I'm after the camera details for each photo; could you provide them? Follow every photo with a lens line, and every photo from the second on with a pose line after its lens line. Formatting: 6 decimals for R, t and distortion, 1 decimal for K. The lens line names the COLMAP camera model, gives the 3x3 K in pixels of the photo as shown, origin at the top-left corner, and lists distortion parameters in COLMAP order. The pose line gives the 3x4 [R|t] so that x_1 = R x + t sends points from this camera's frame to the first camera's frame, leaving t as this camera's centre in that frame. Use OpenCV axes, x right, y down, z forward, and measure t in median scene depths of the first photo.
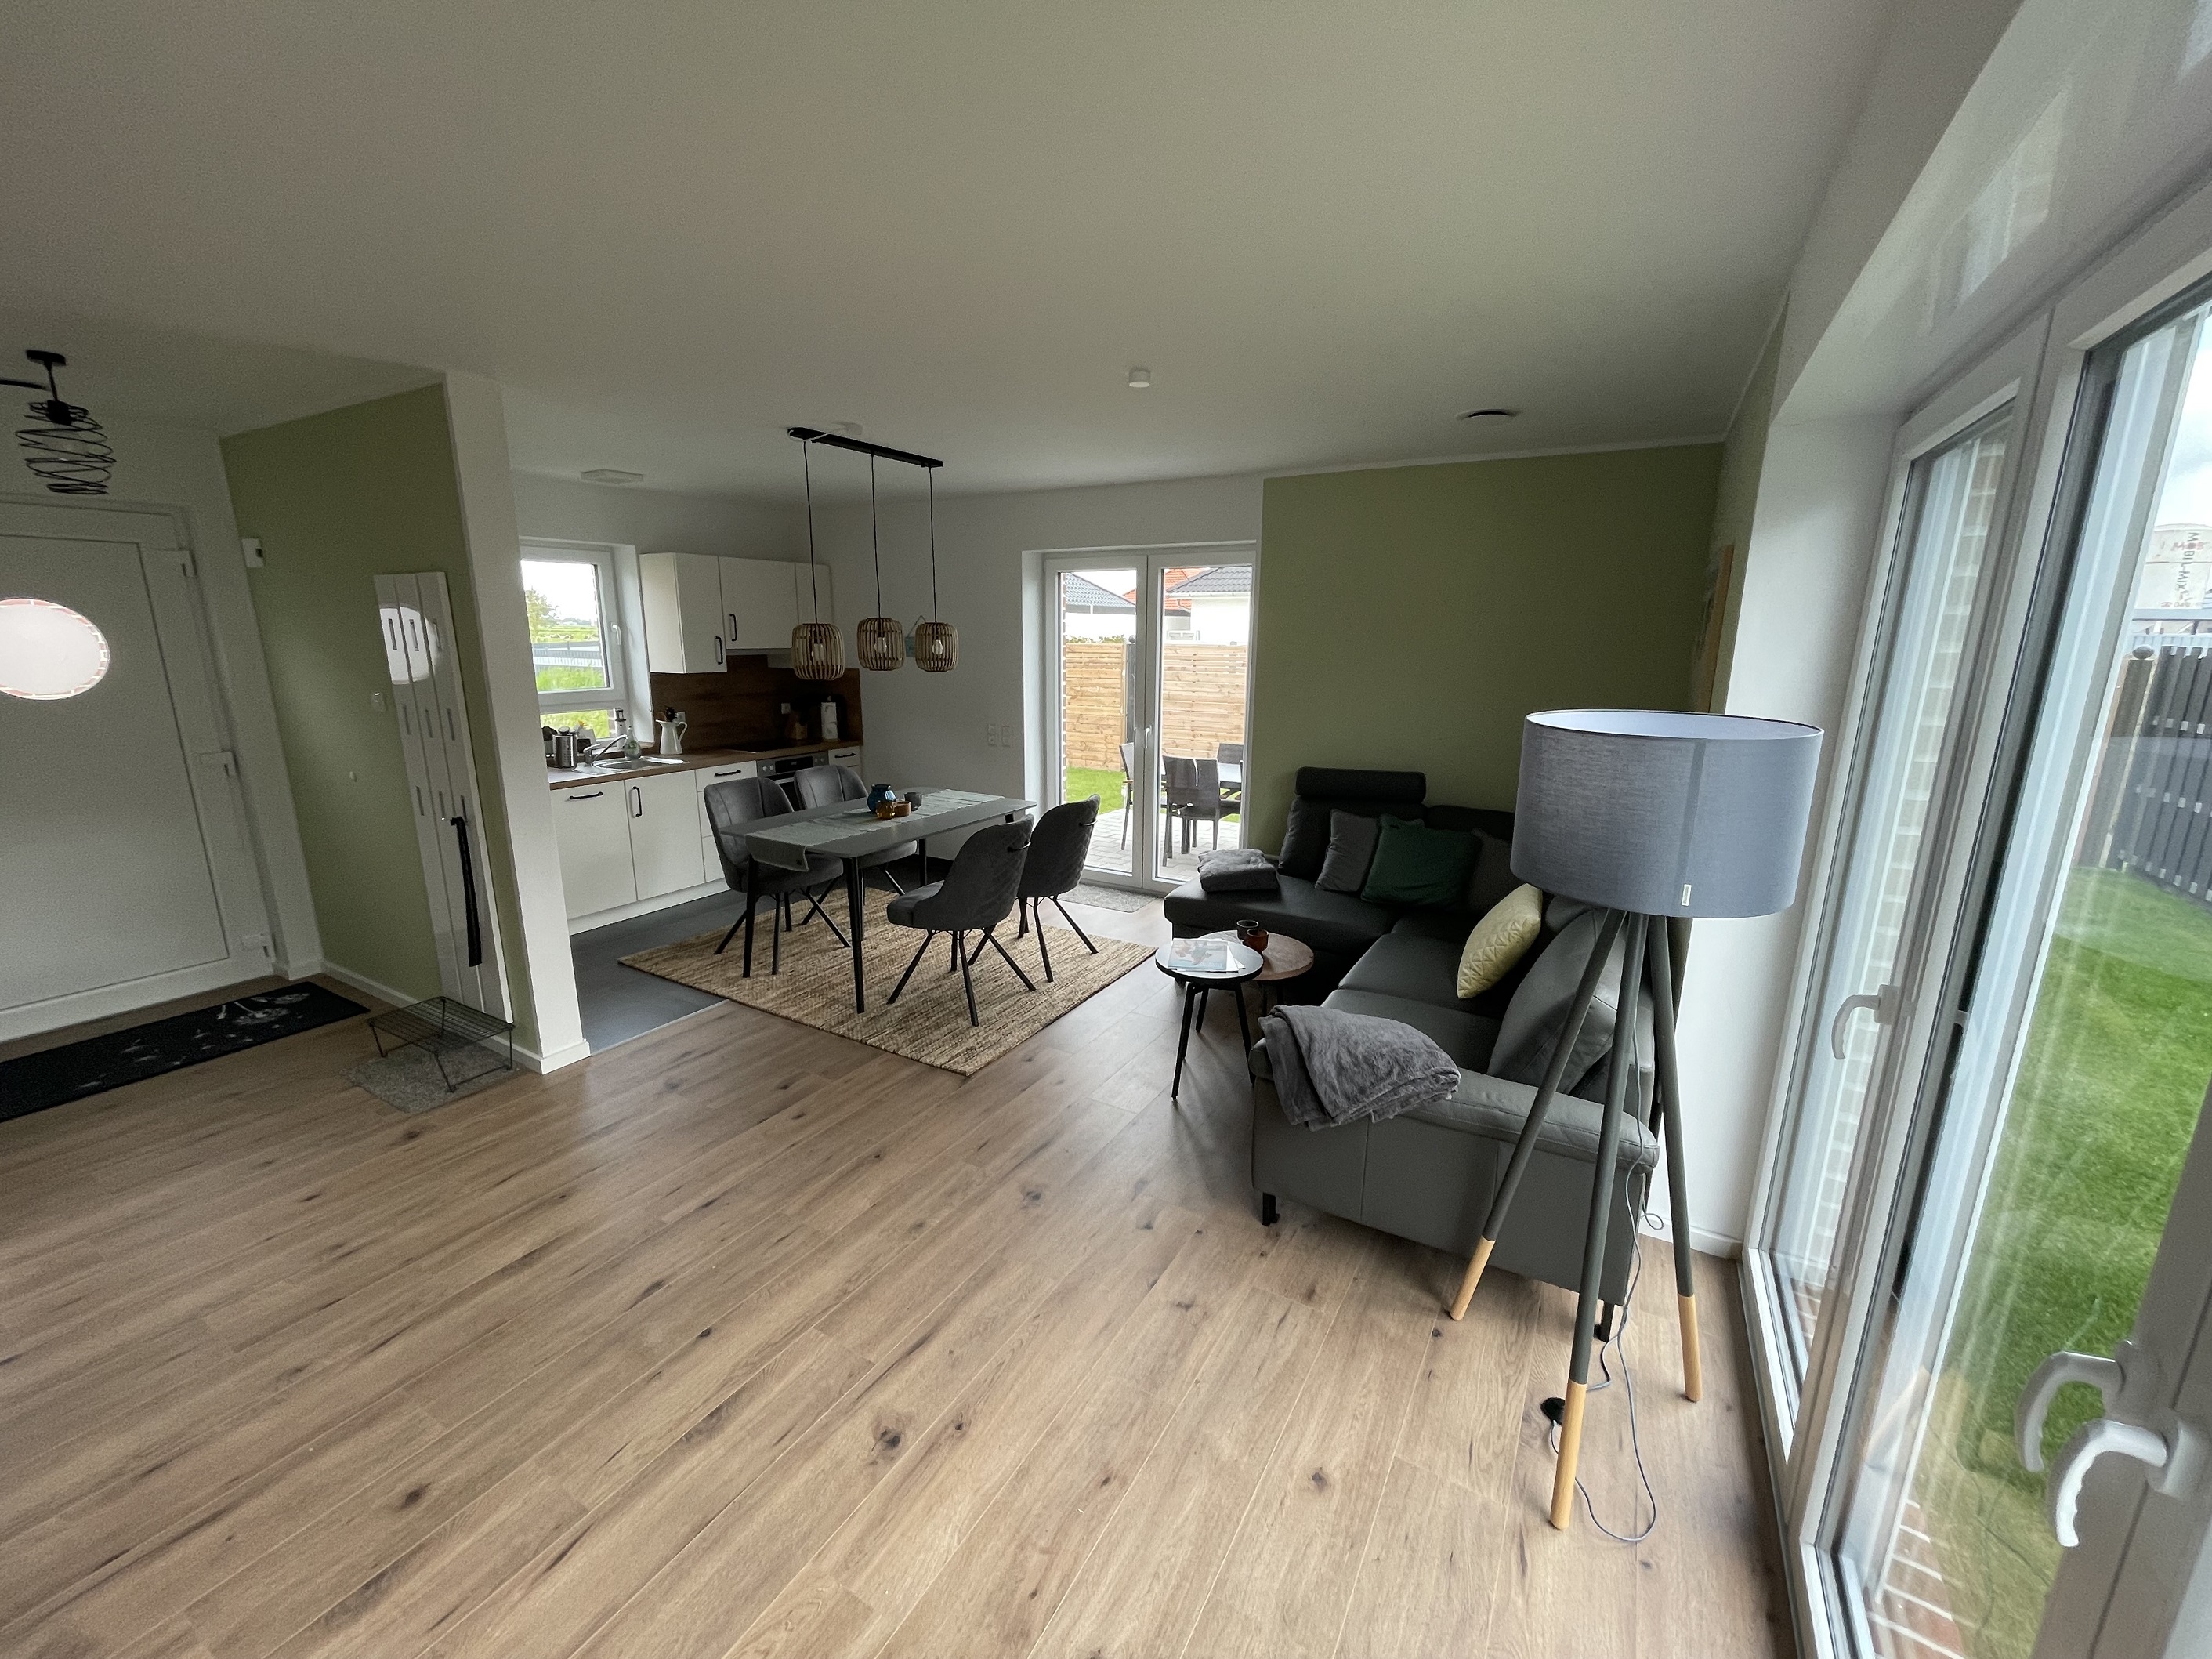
lens RADIAL K [[891.3, 0, 1102.6], [0, 891.3, 825.5], [0, 0, 1]] dist [-0.009785, 0.000070]
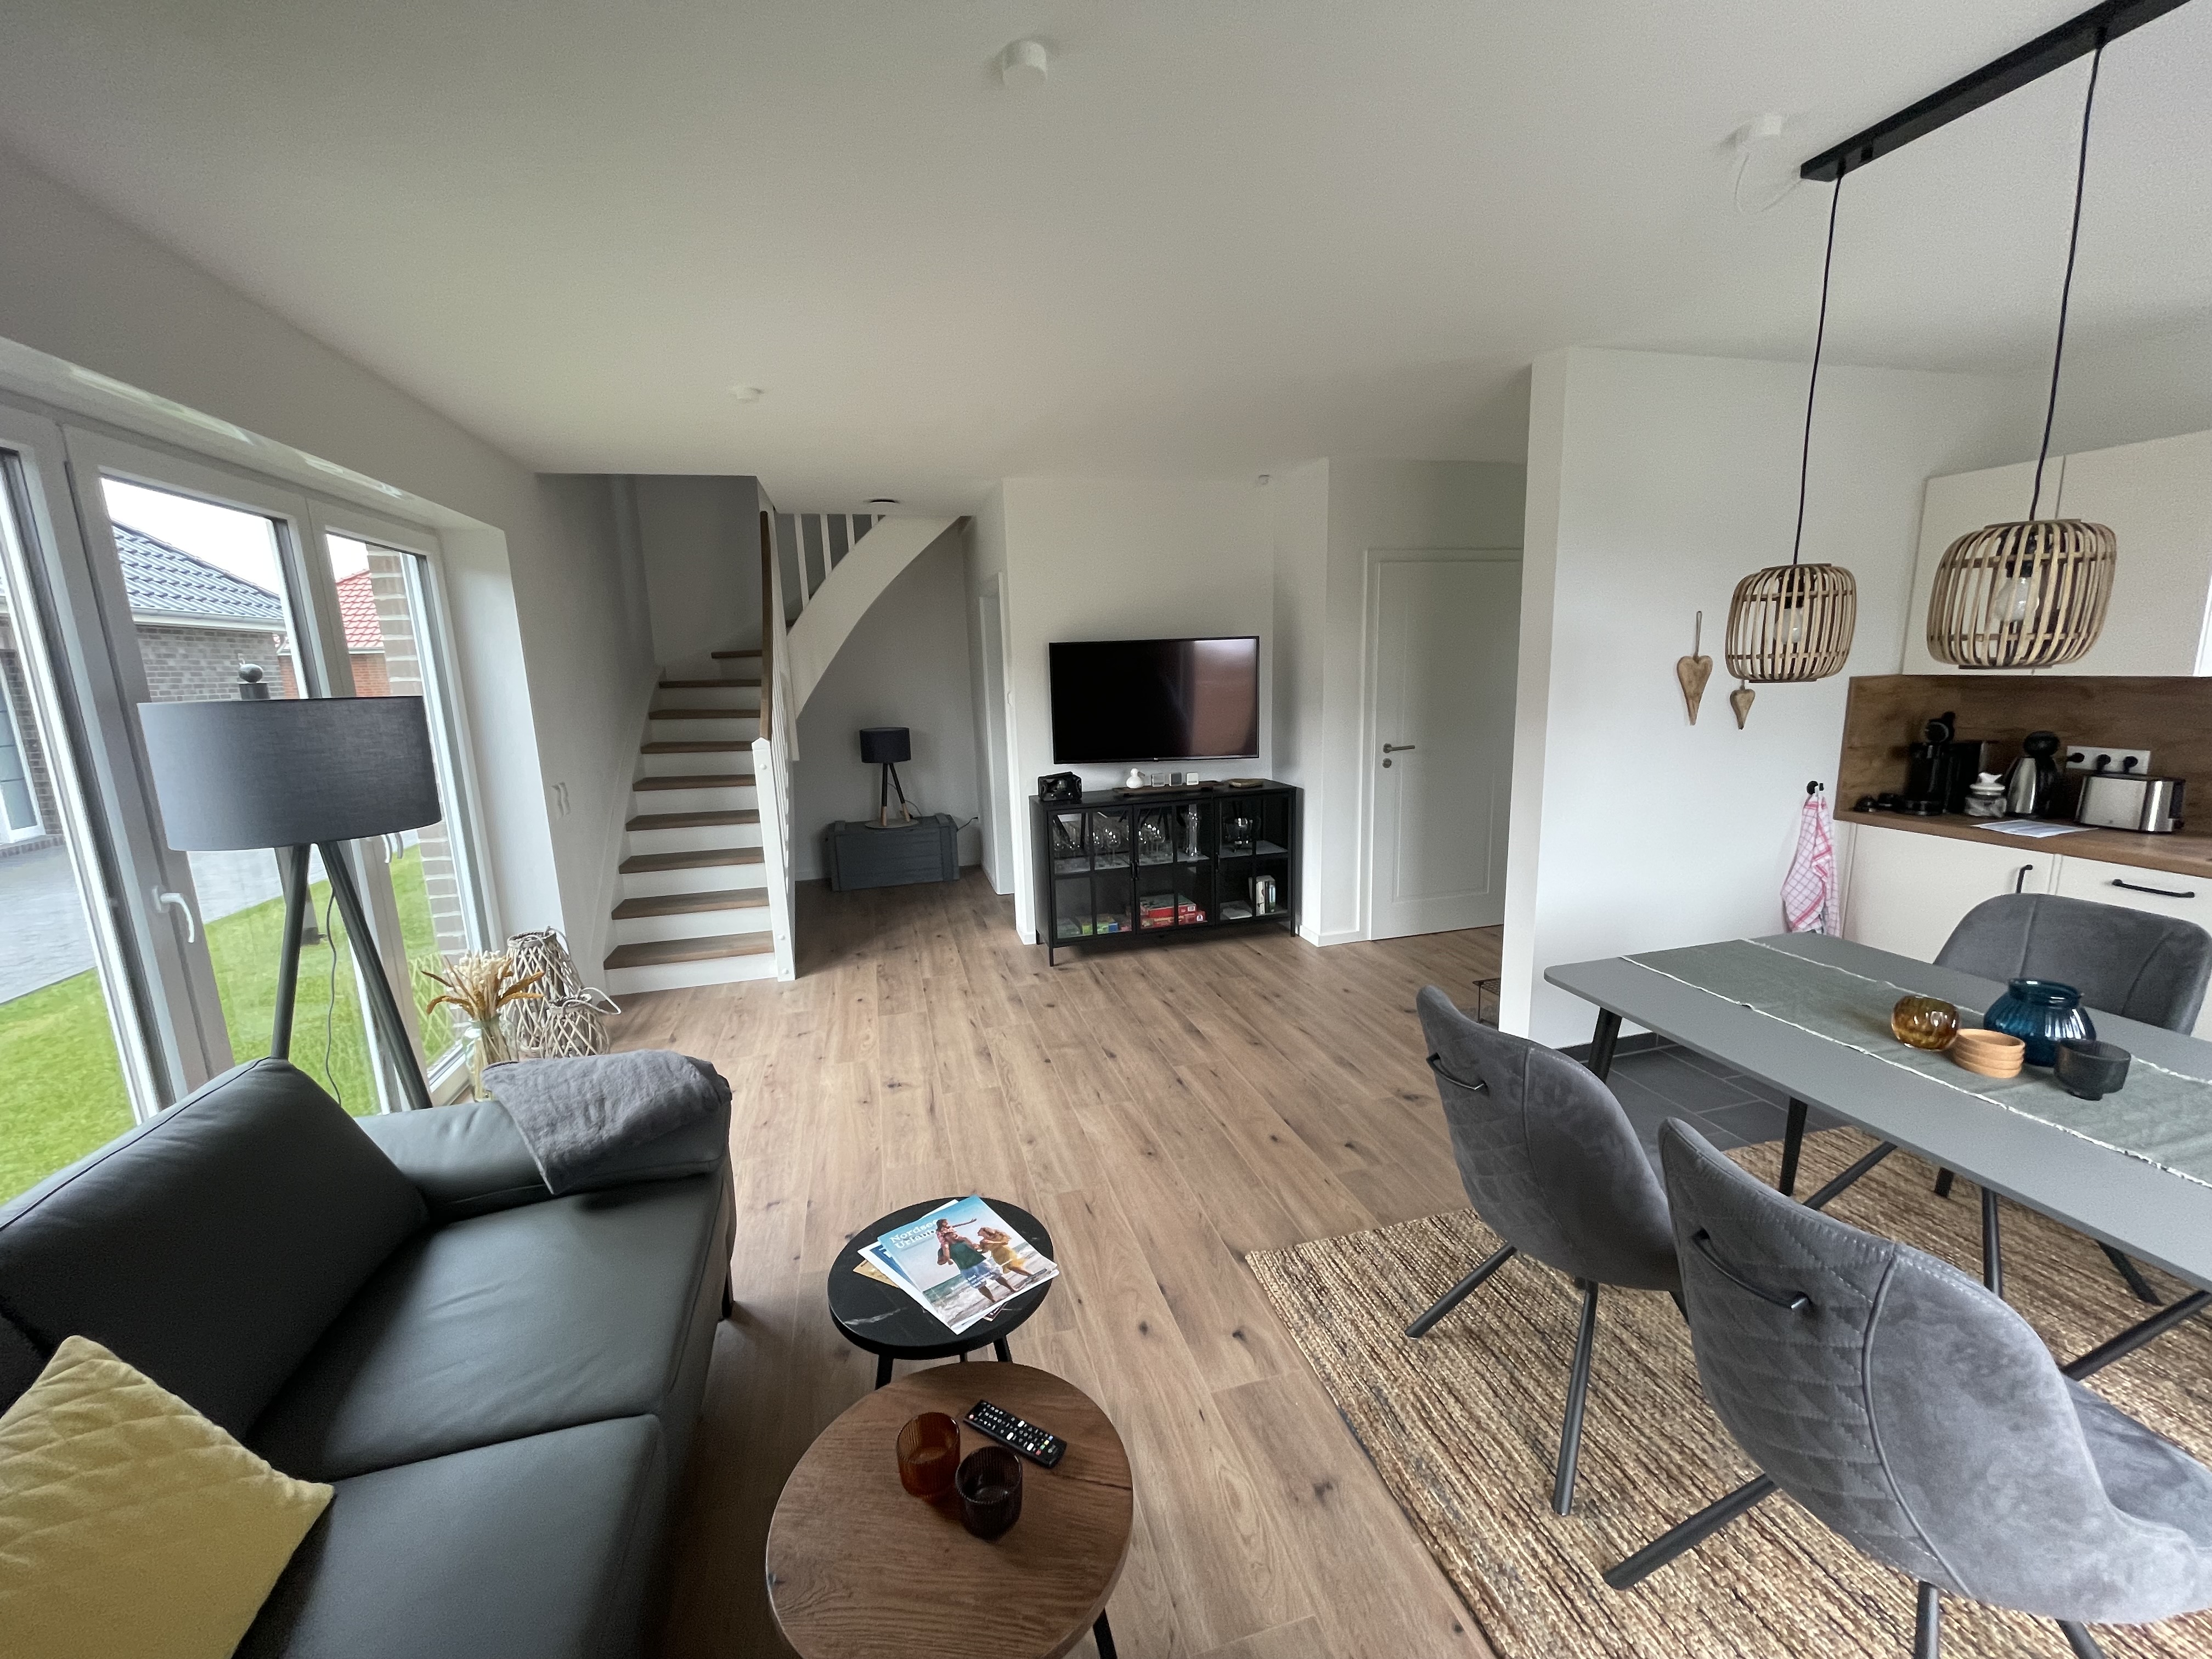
lens RADIAL K [[891.2, 0, 1107.7], [0, 891.2, 834.4], [0, 0, 1]] dist [-0.009785, 0.000070]
pose [[-0.705456, 0.141617, -0.694462, 0.101294], [-0.131576, 0.936634, 0.324660, -0.065654], [0.696434, 0.320408, -0.642121, 0.373898]]
